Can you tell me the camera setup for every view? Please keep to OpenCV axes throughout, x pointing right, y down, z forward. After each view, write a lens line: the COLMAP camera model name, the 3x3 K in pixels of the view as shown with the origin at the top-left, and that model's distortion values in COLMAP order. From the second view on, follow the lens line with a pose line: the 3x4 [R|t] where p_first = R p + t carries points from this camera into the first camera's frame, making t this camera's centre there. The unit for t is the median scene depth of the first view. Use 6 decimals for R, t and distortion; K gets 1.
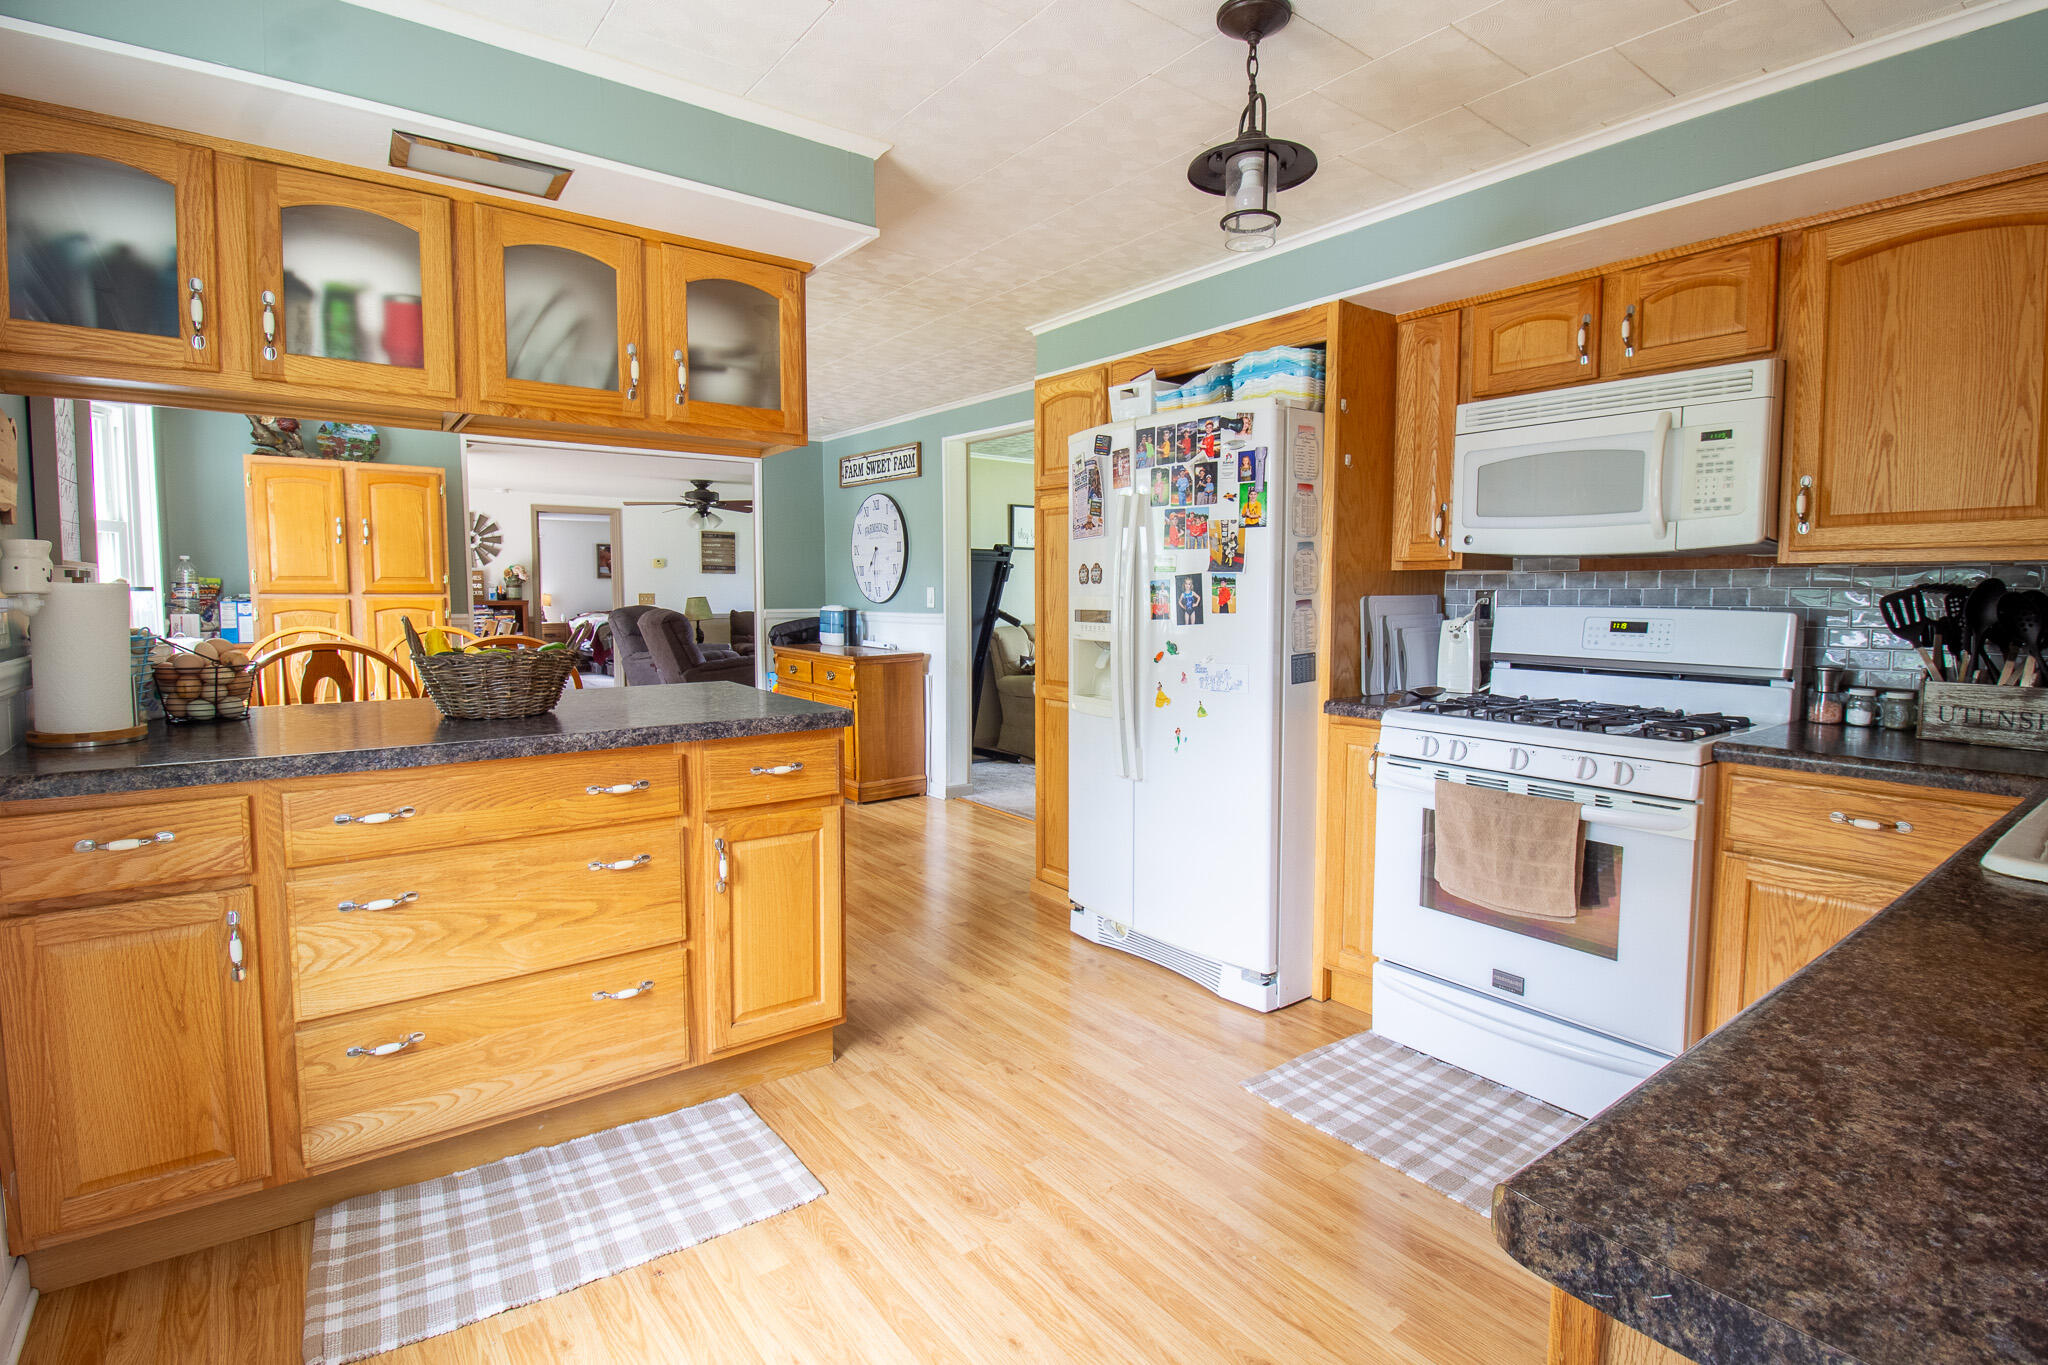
lens RADIAL K [[974.6, 0, 1042.6], [0, 974.6, 663.5], [0, 0, 1]] dist [0.000958, -0.012956]
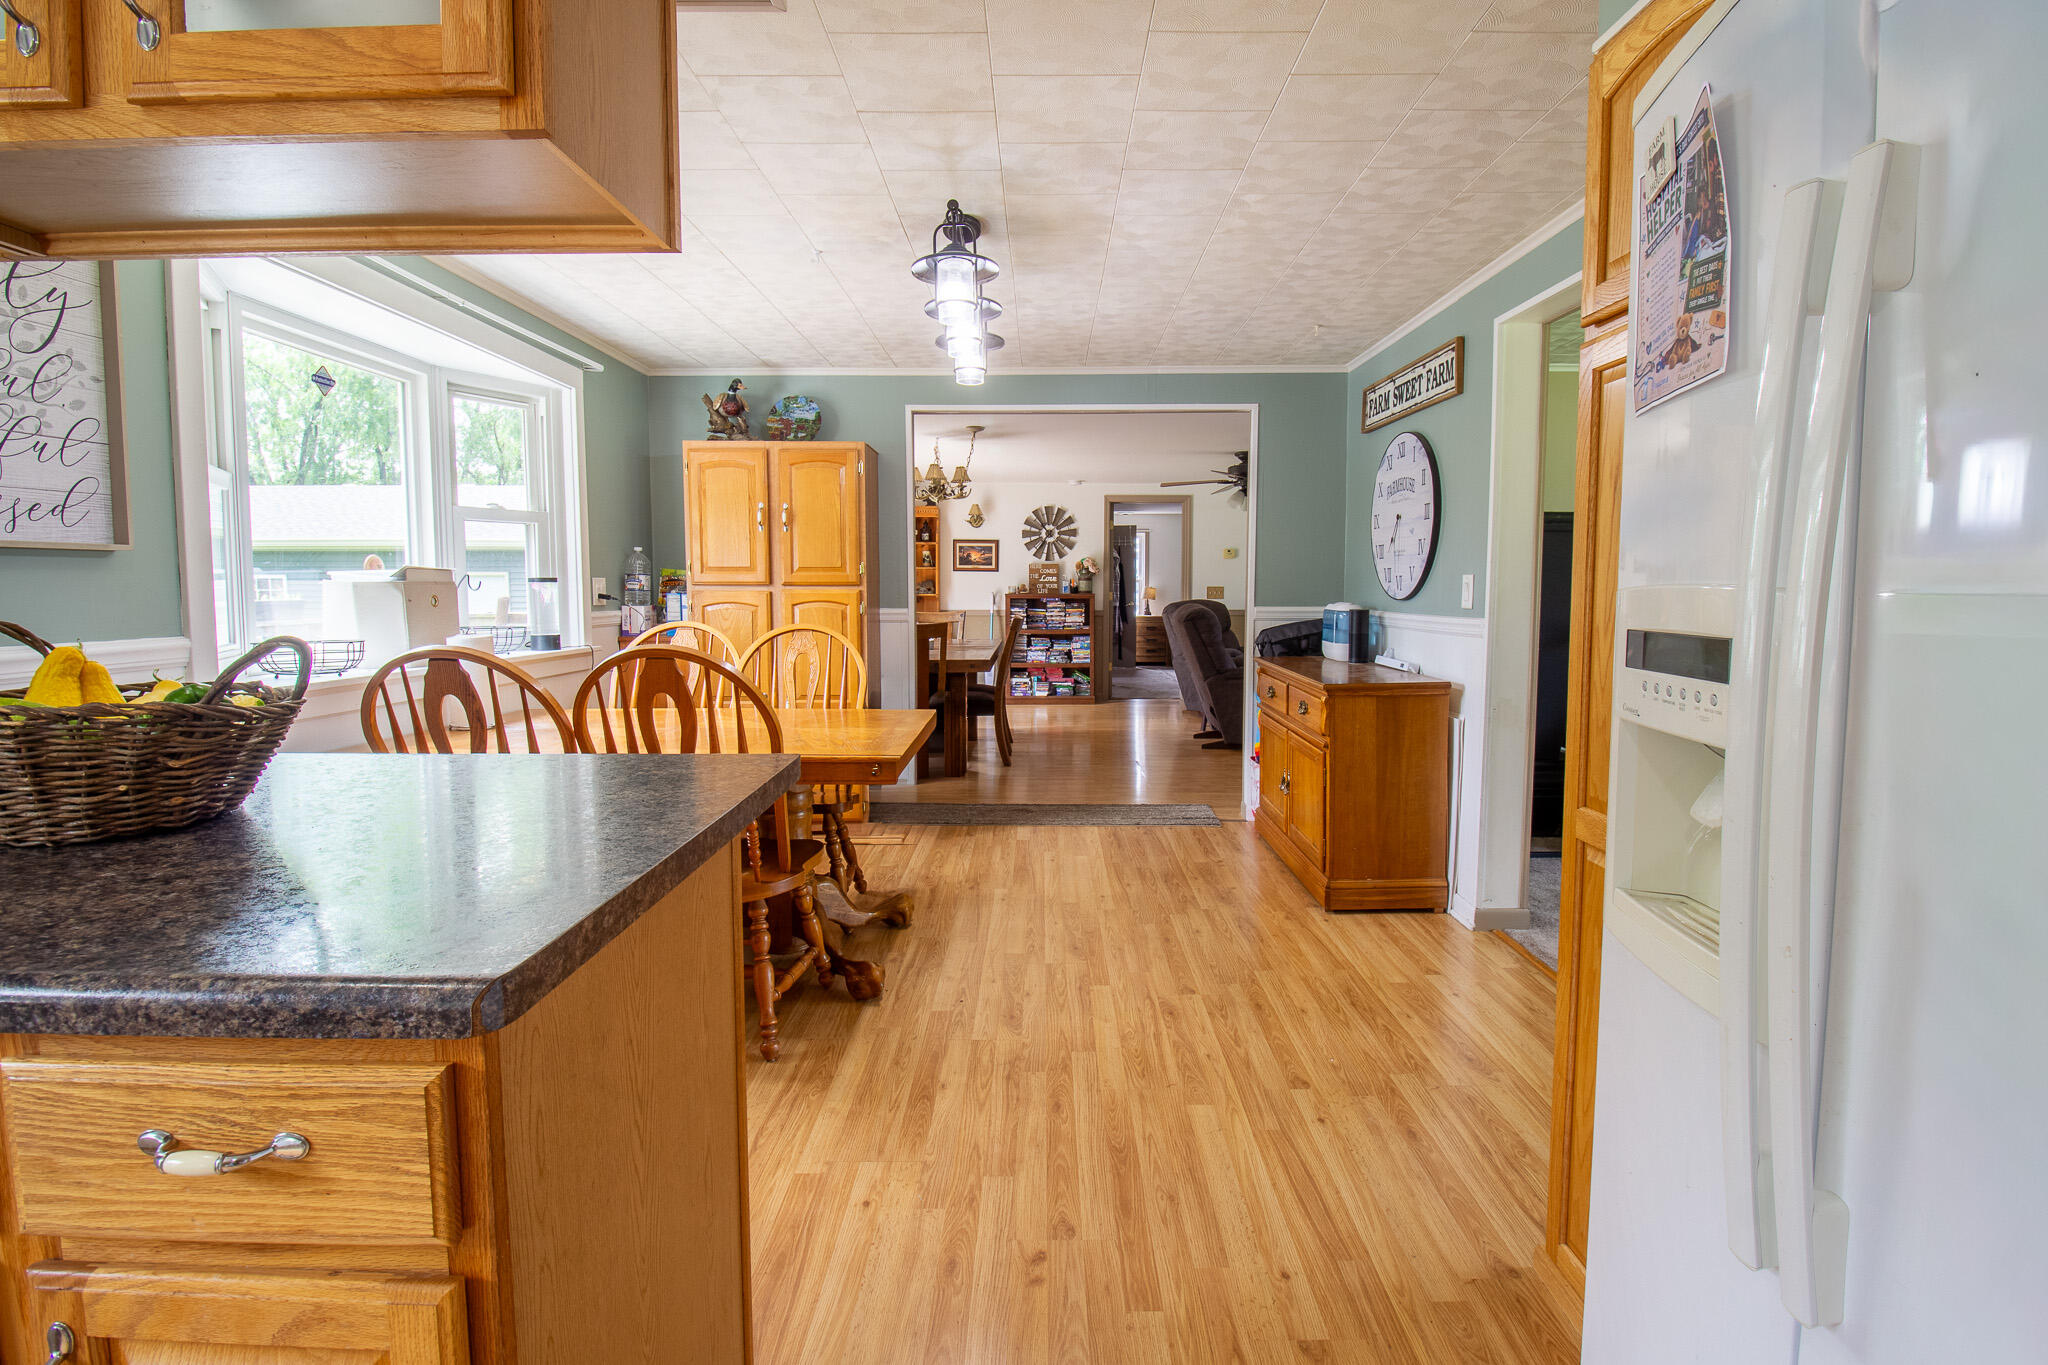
lens RADIAL K [[974.6, 0, 1042.6], [0, 974.6, 663.5], [0, 0, 1]] dist [0.000958, -0.012956]
pose [[0.795883, 0.047060, -0.603618, 0.041912], [-0.043449, 0.998844, 0.020585, -0.023886], [0.603889, 0.009843, 0.797008, 0.353969]]
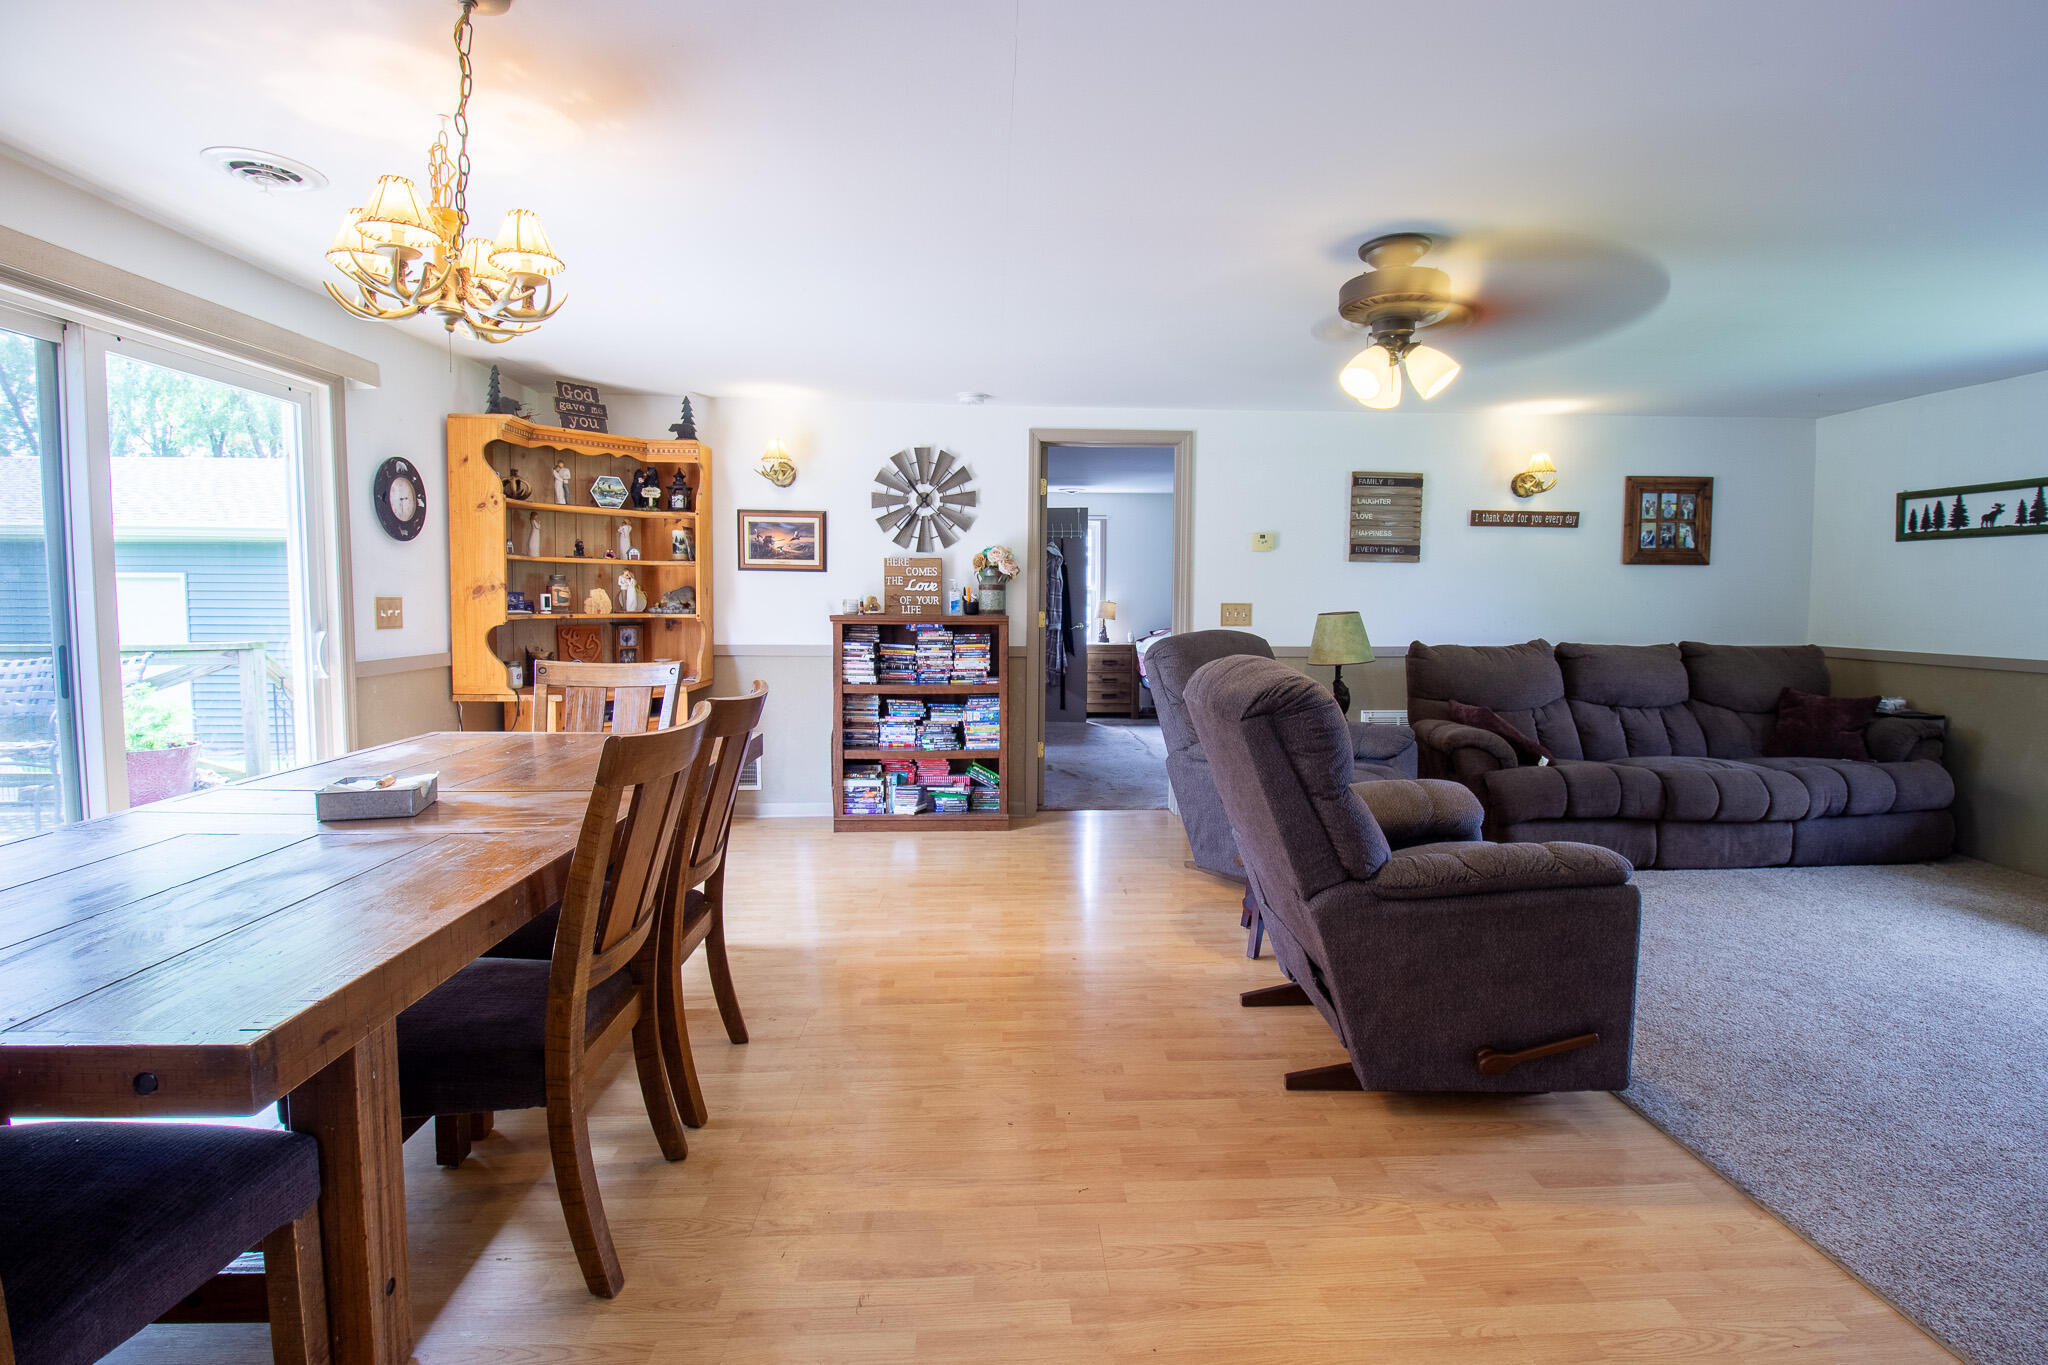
lens RADIAL K [[974.6, 0, 1042.6], [0, 974.6, 663.5], [0, 0, 1]] dist [0.000958, -0.012956]
pose [[0.825943, 0.041673, -0.562212, -0.429725], [-0.046380, 0.998906, 0.005906, -0.082089], [0.561843, 0.021197, 0.826972, 1.106202]]
